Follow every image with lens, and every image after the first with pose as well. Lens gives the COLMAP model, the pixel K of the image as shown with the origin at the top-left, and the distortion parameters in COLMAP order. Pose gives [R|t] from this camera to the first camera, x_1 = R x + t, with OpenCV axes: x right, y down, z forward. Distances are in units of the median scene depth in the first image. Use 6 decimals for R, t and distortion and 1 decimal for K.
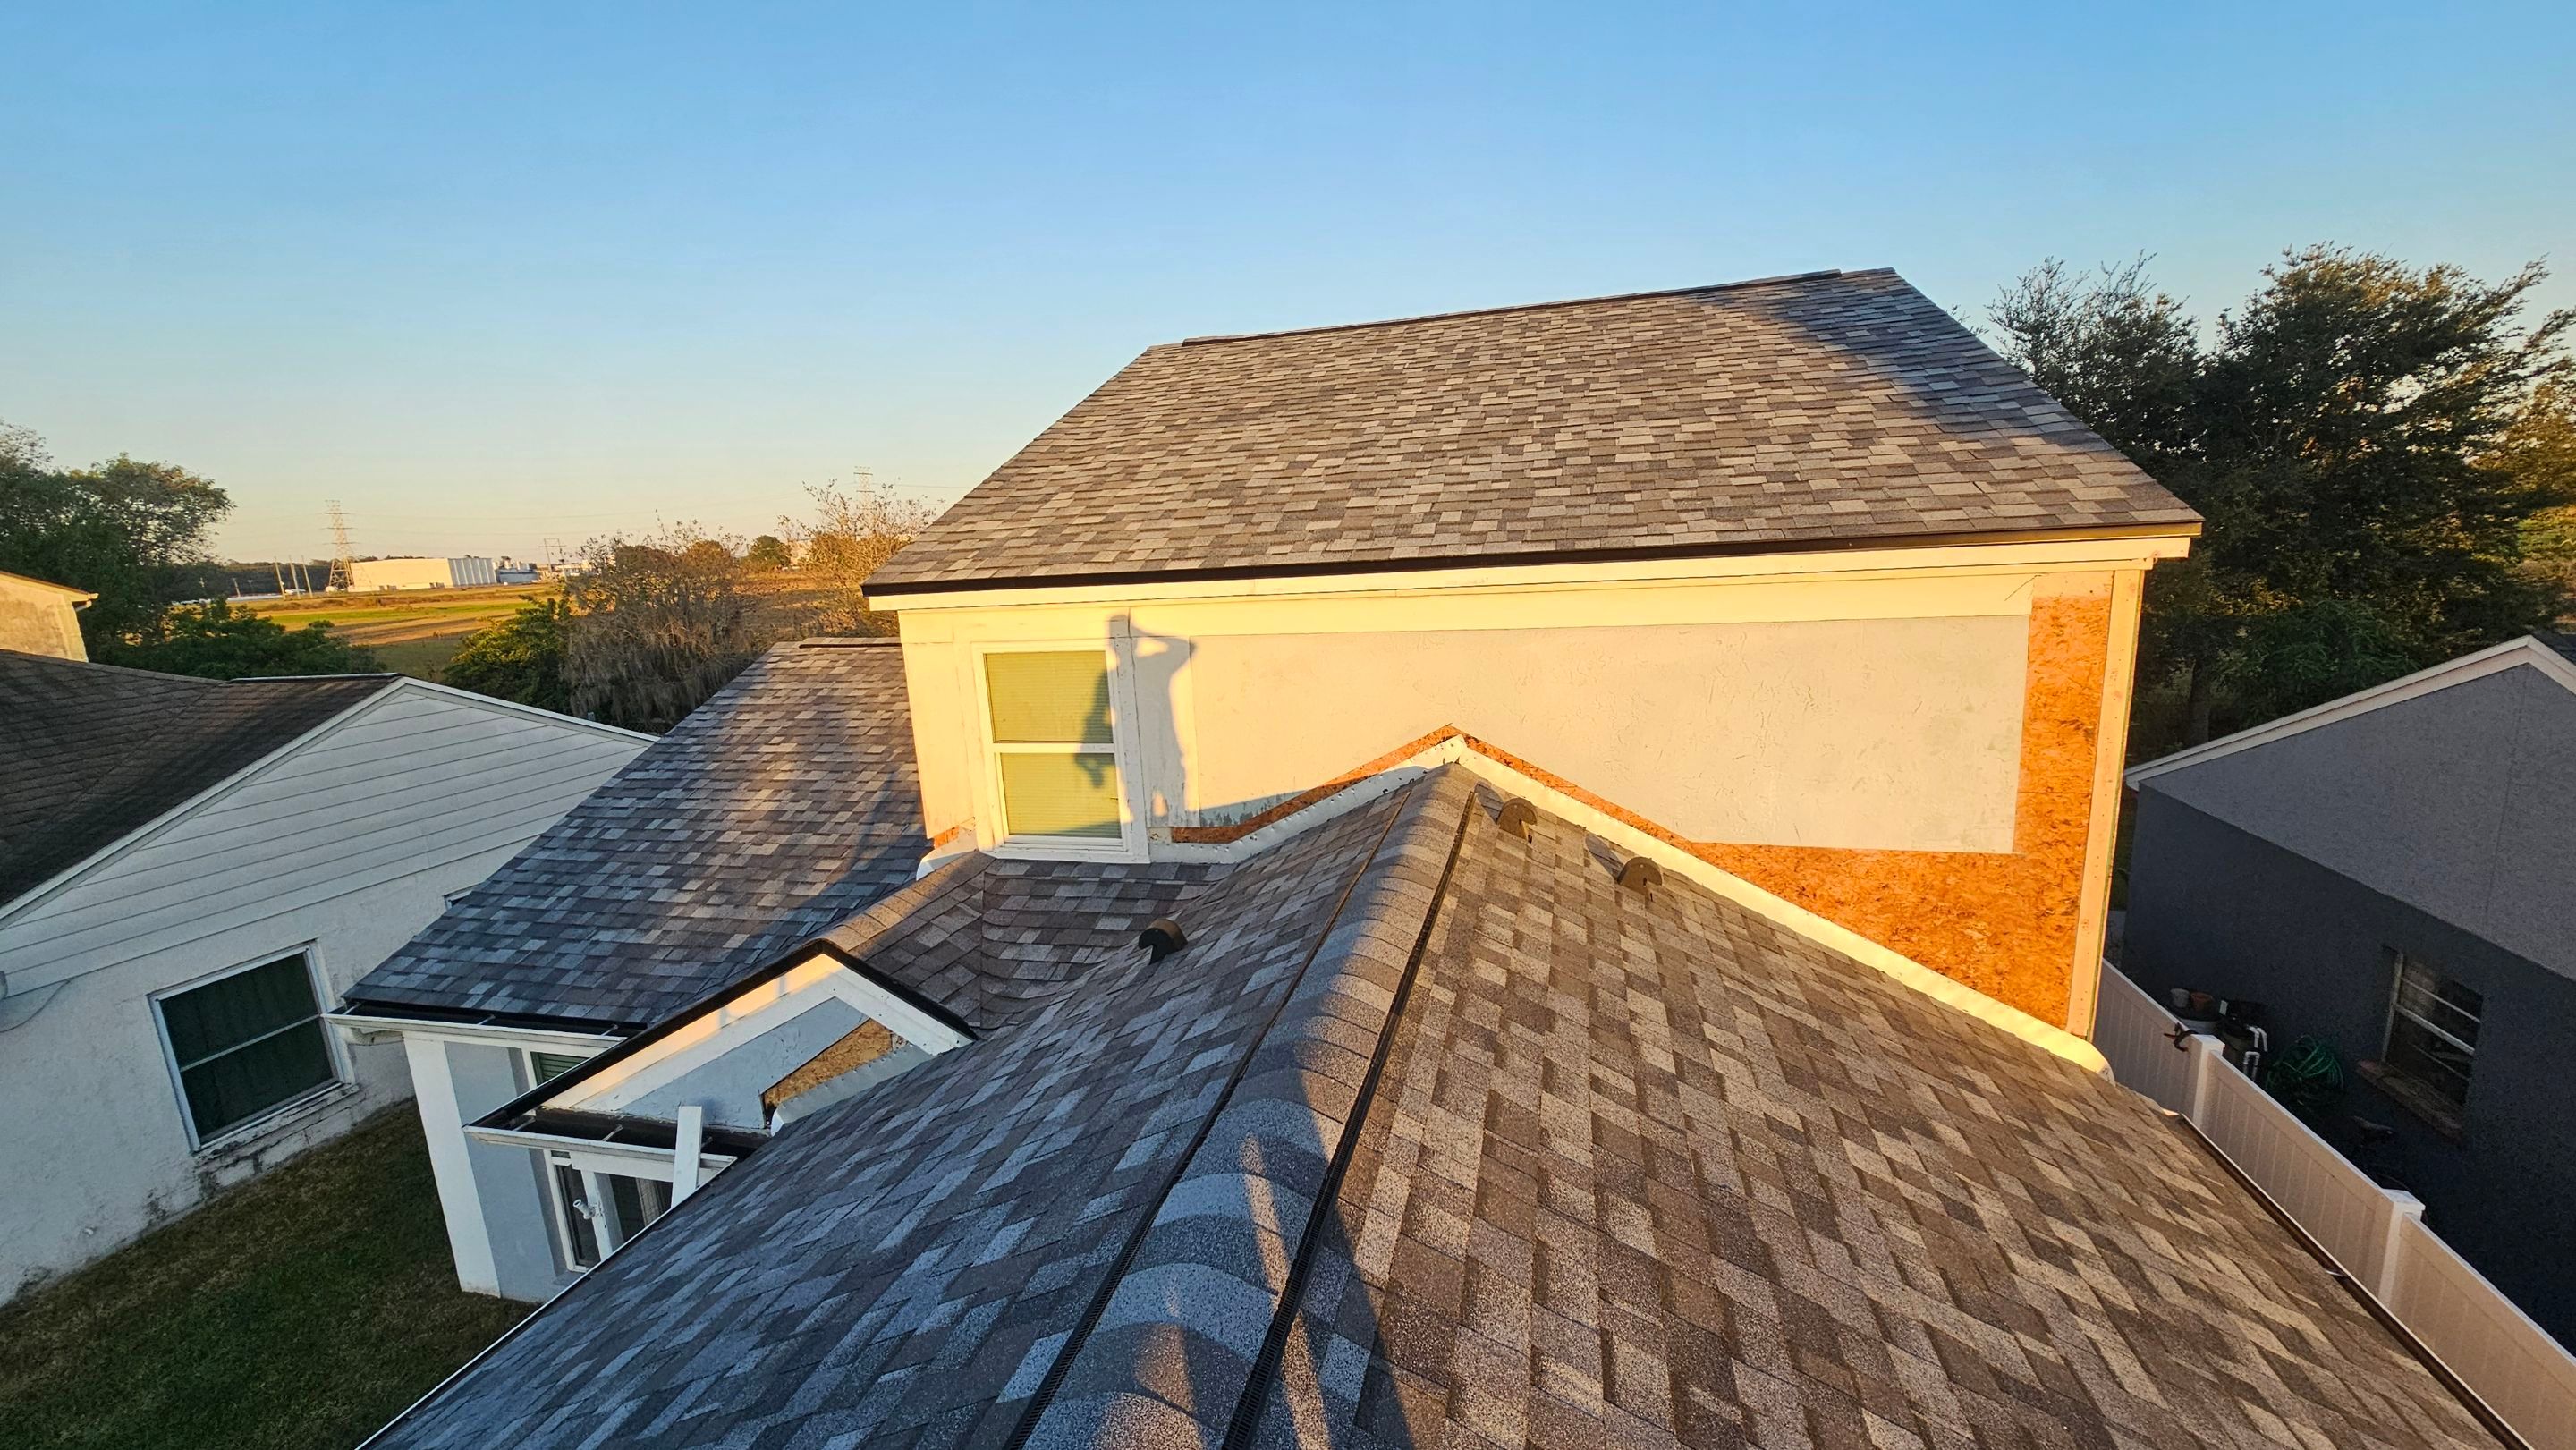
lens RADIAL K [[1051.4, 0, 1284.6], [0, 1051.4, 742.0], [0, 0, 1]] dist [0.002091, -0.001907]
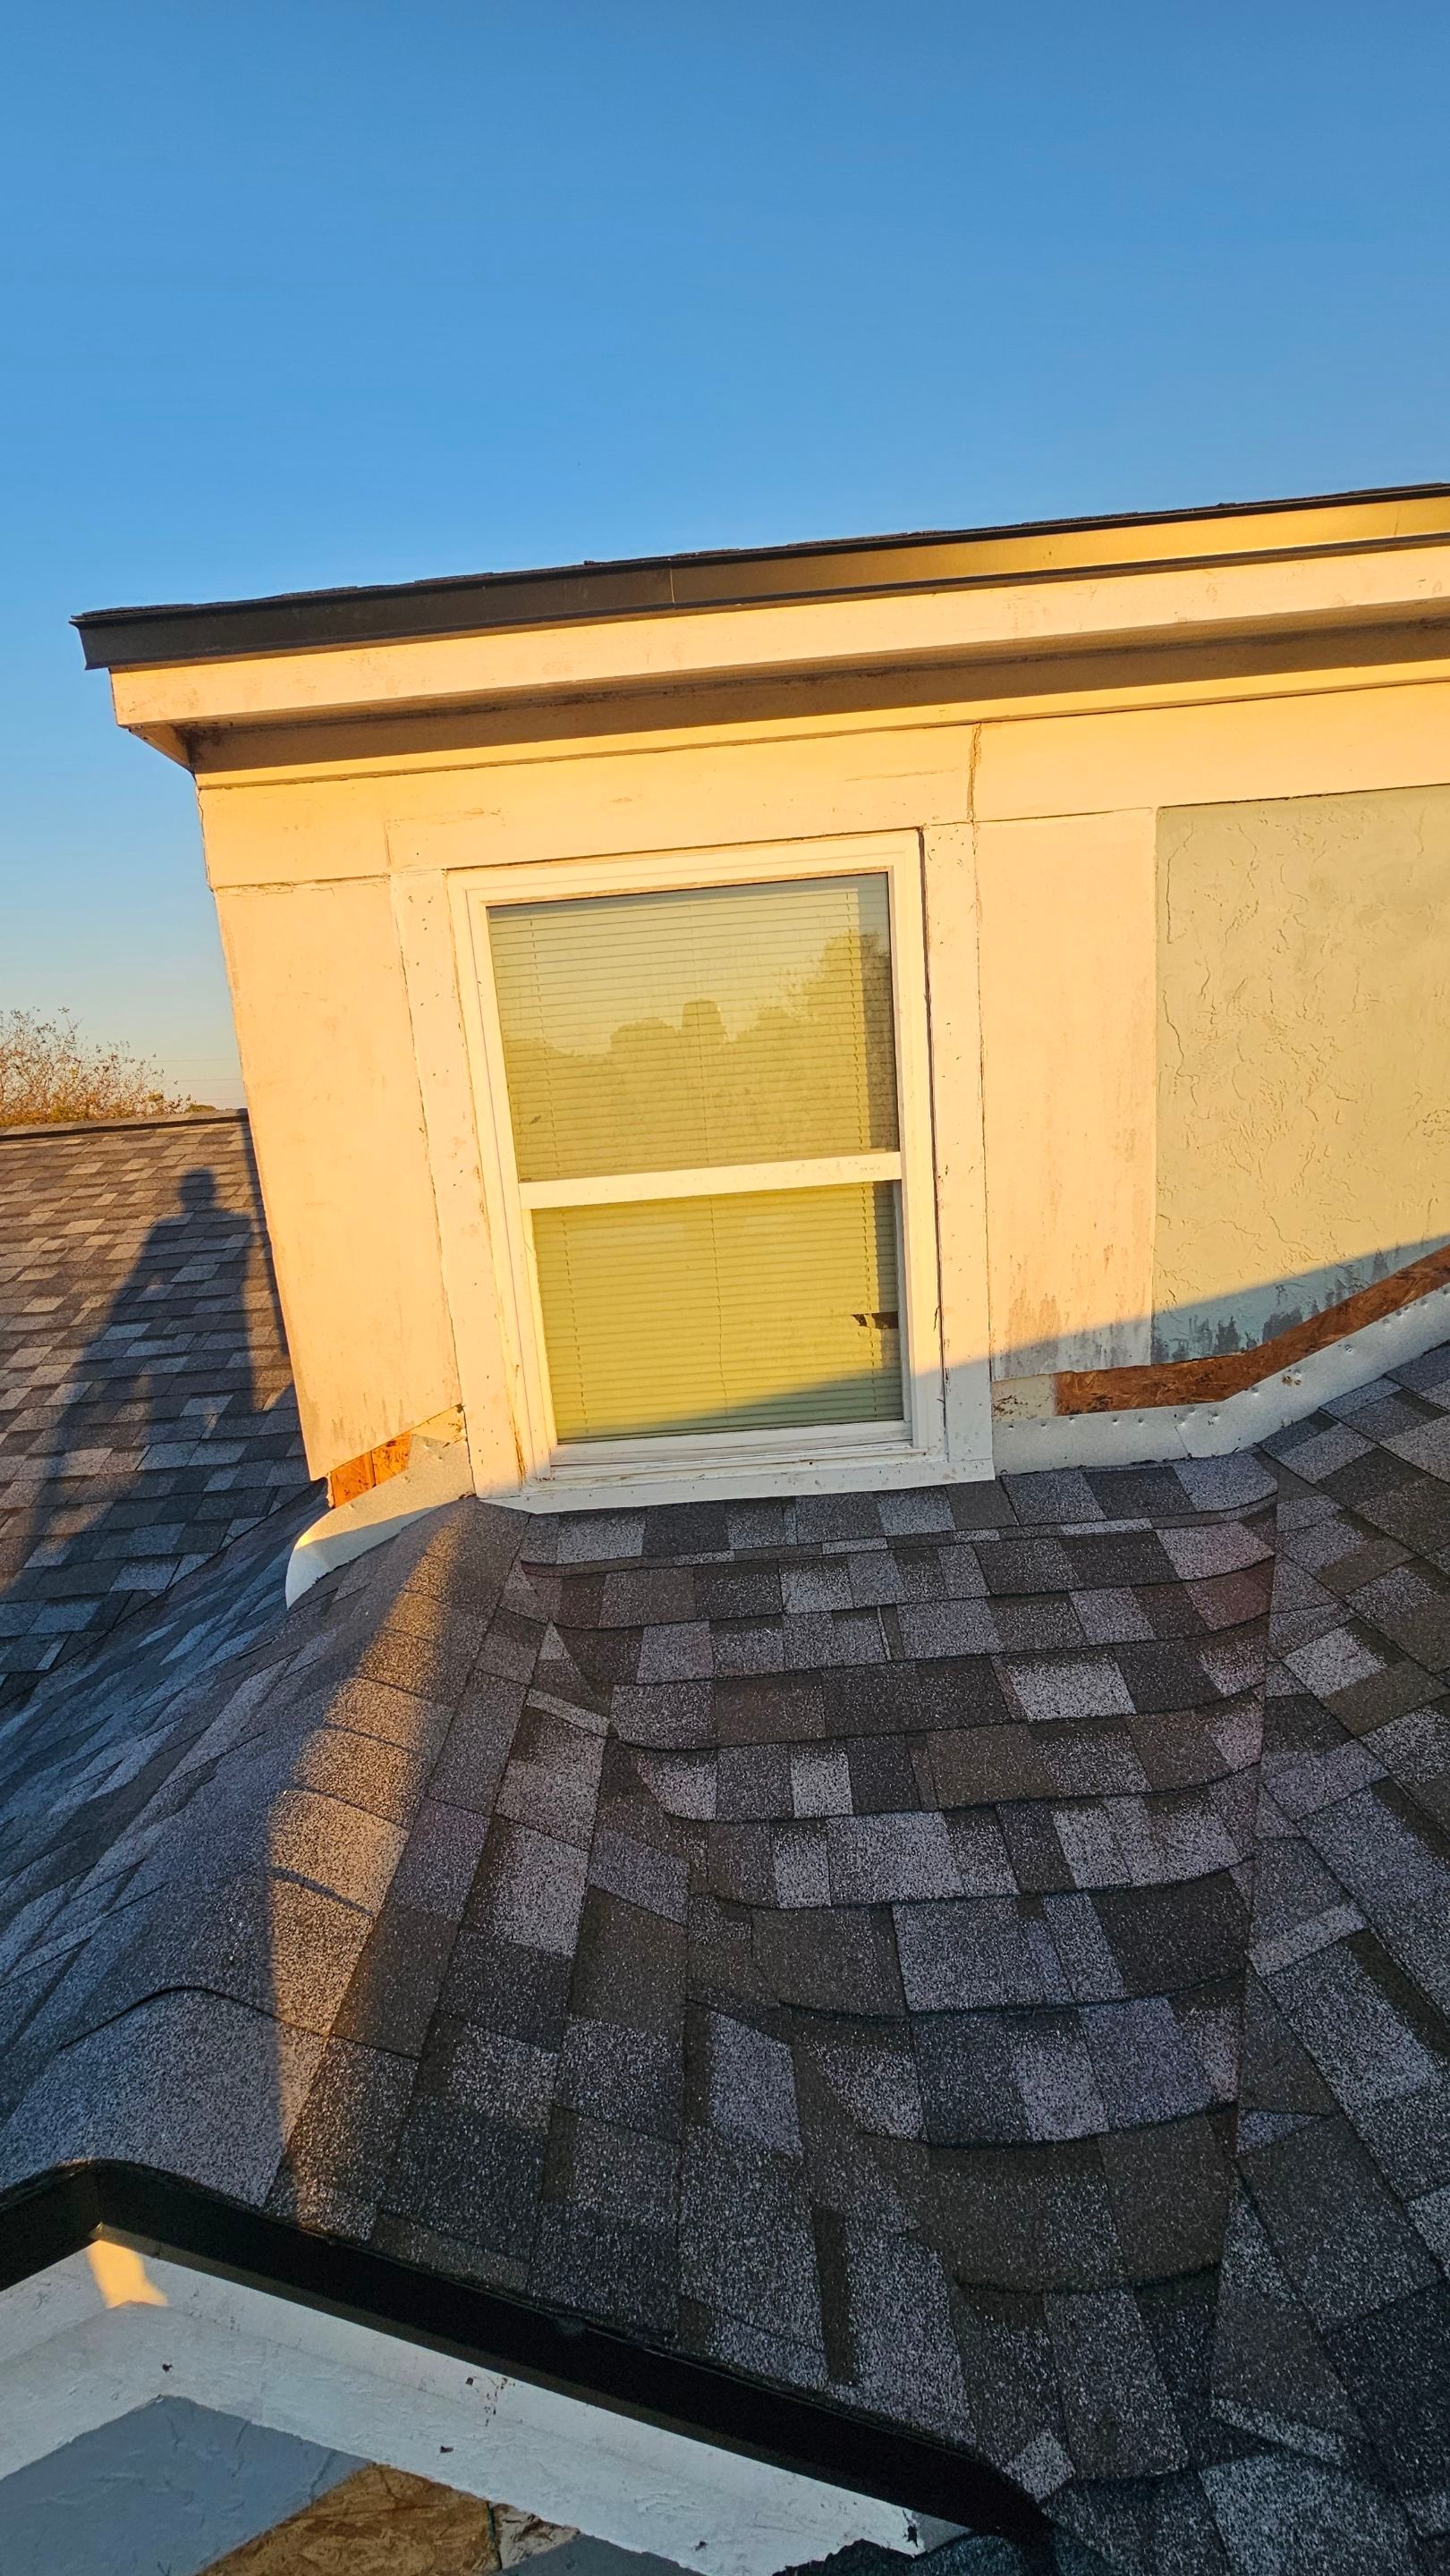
lens RADIAL K [[1051.4, 0, 710.3], [0, 1051.4, 1282.4], [0, 0, 1]] dist [0.002091, -0.001907]
pose [[0.967072, -0.073638, 0.243618, -0.294556], [0.079421, 0.996743, -0.013987, 0.042390], [-0.241795, 0.032875, 0.969770, 0.634851]]
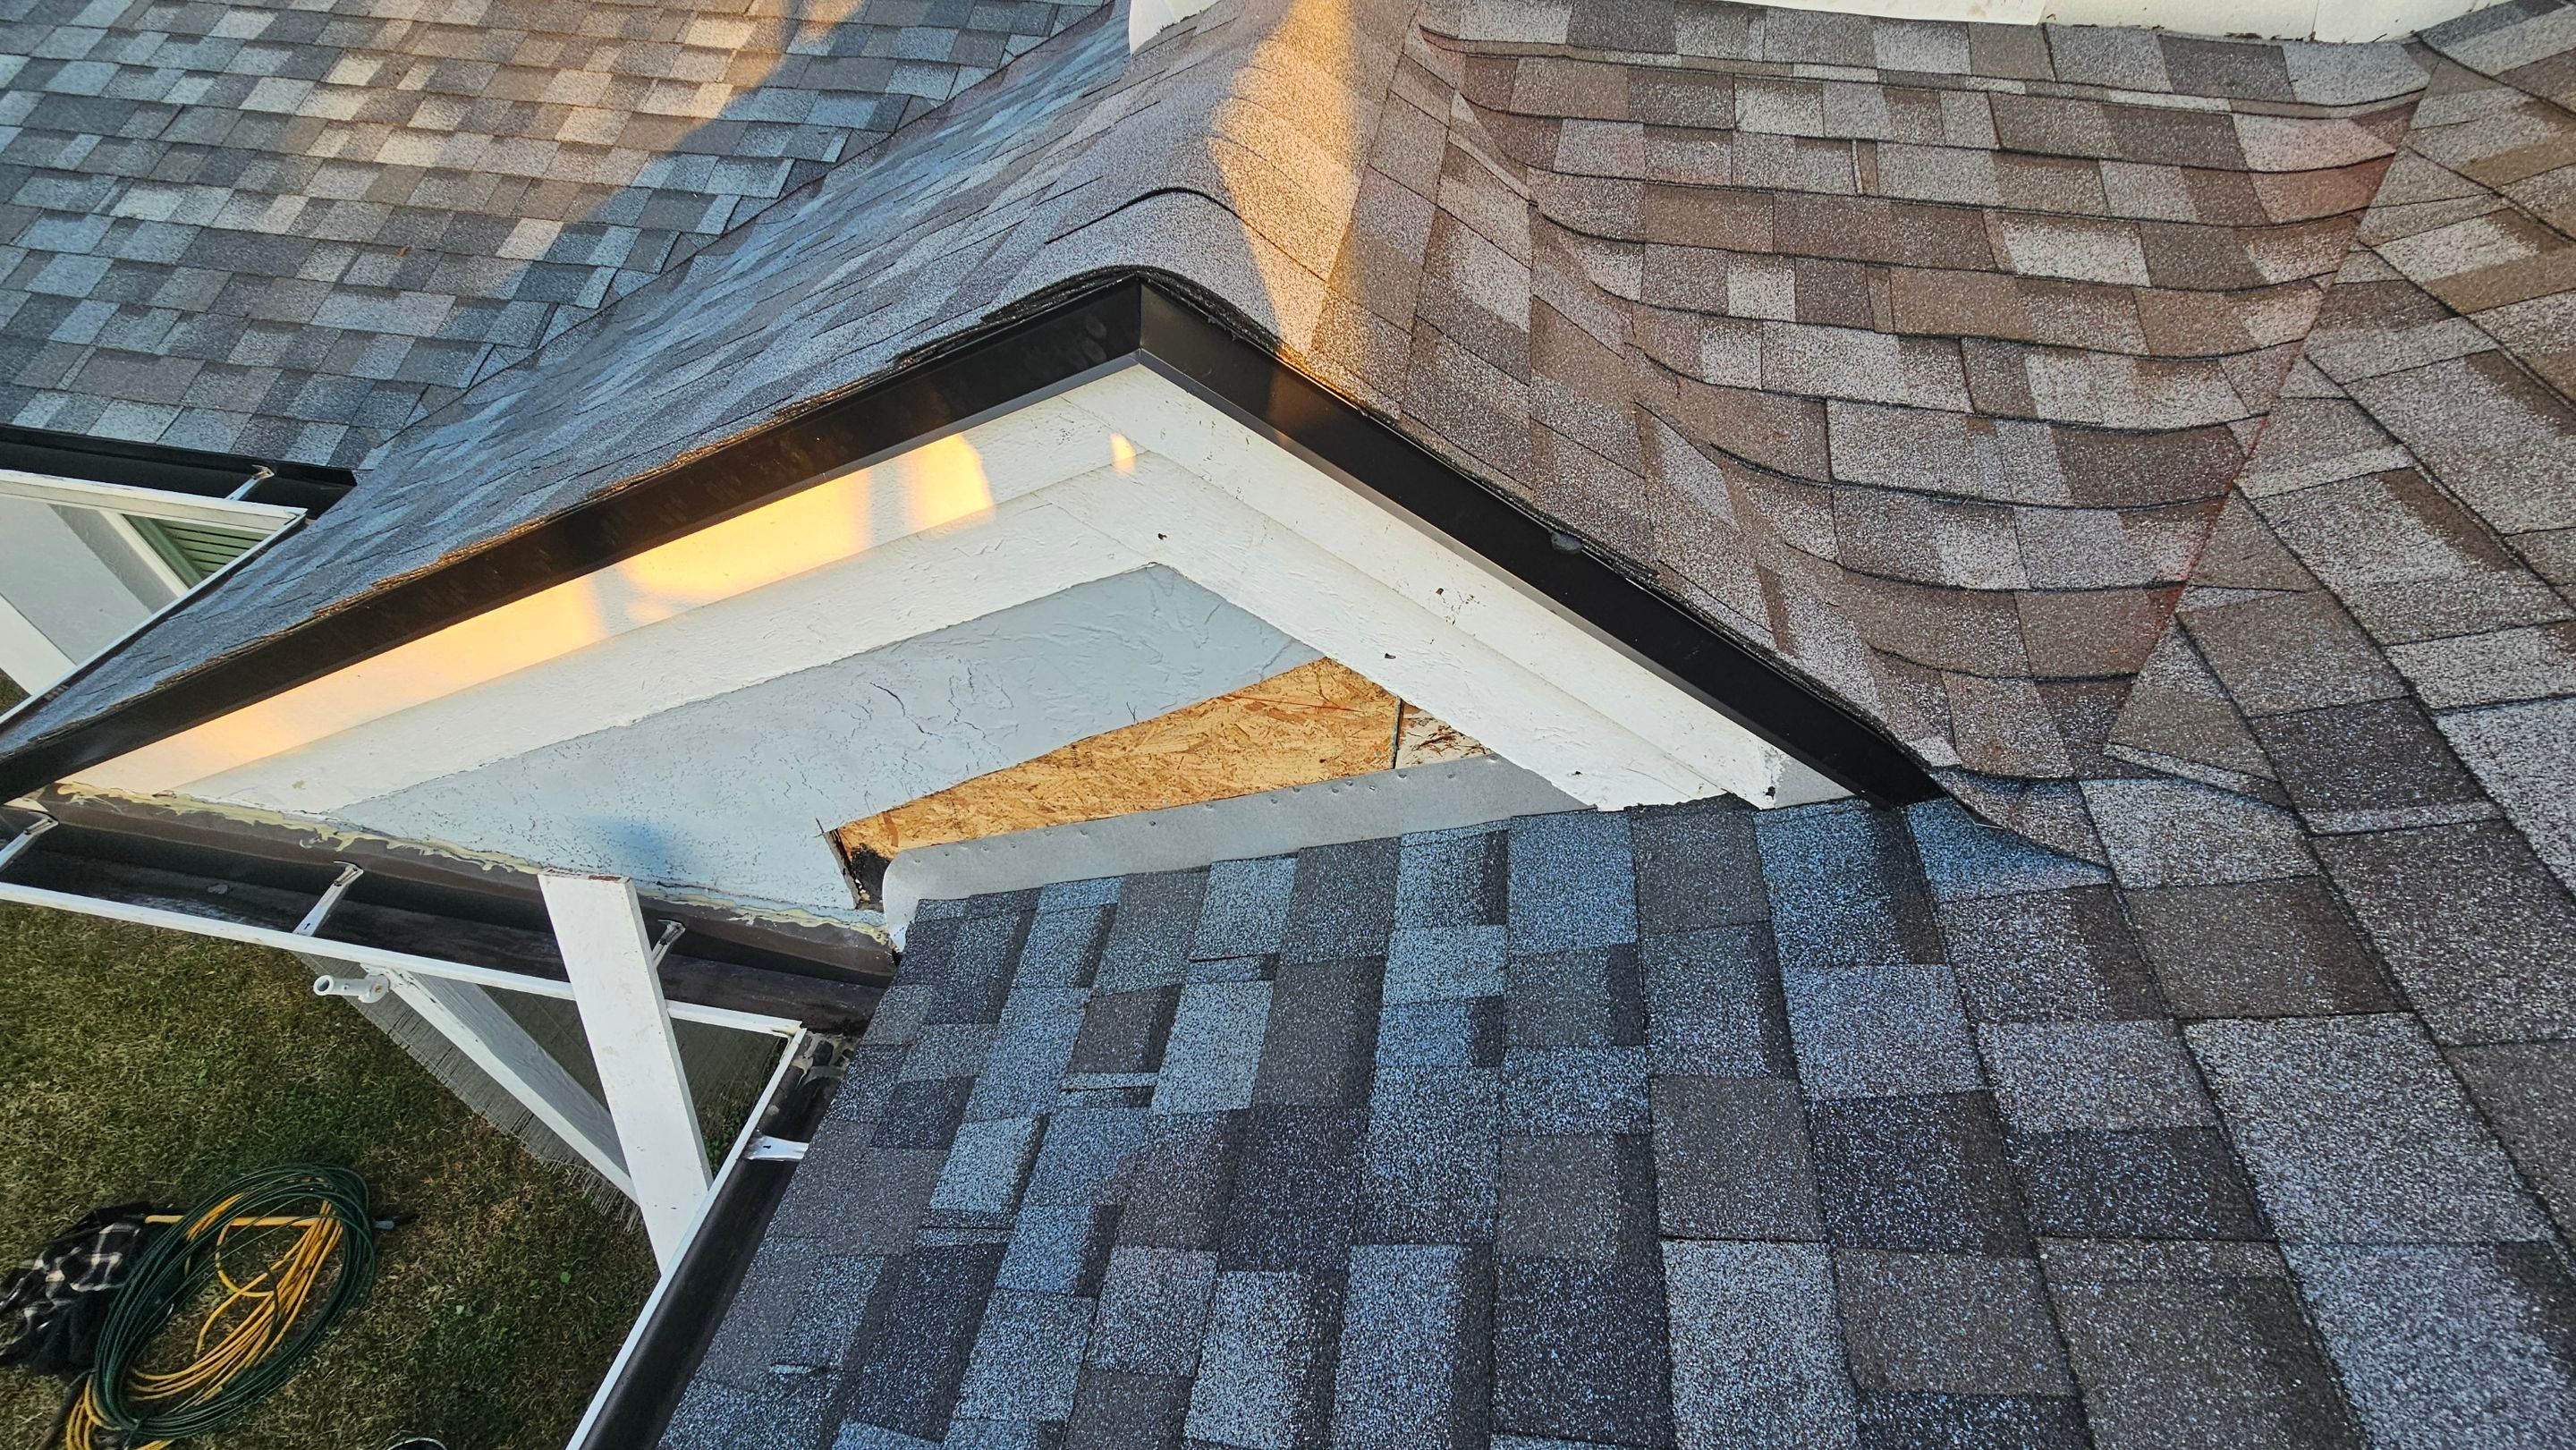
lens RADIAL K [[1051.4, 0, 1286.6], [0, 1051.4, 746.8], [0, 0, 1]] dist [0.002091, -0.001907]
pose [[0.992391, -0.003220, 0.123084, -0.346175], [-0.068044, 0.818794, 0.570040, 0.121129], [-0.102616, -0.574078, 0.812345, 0.649157]]
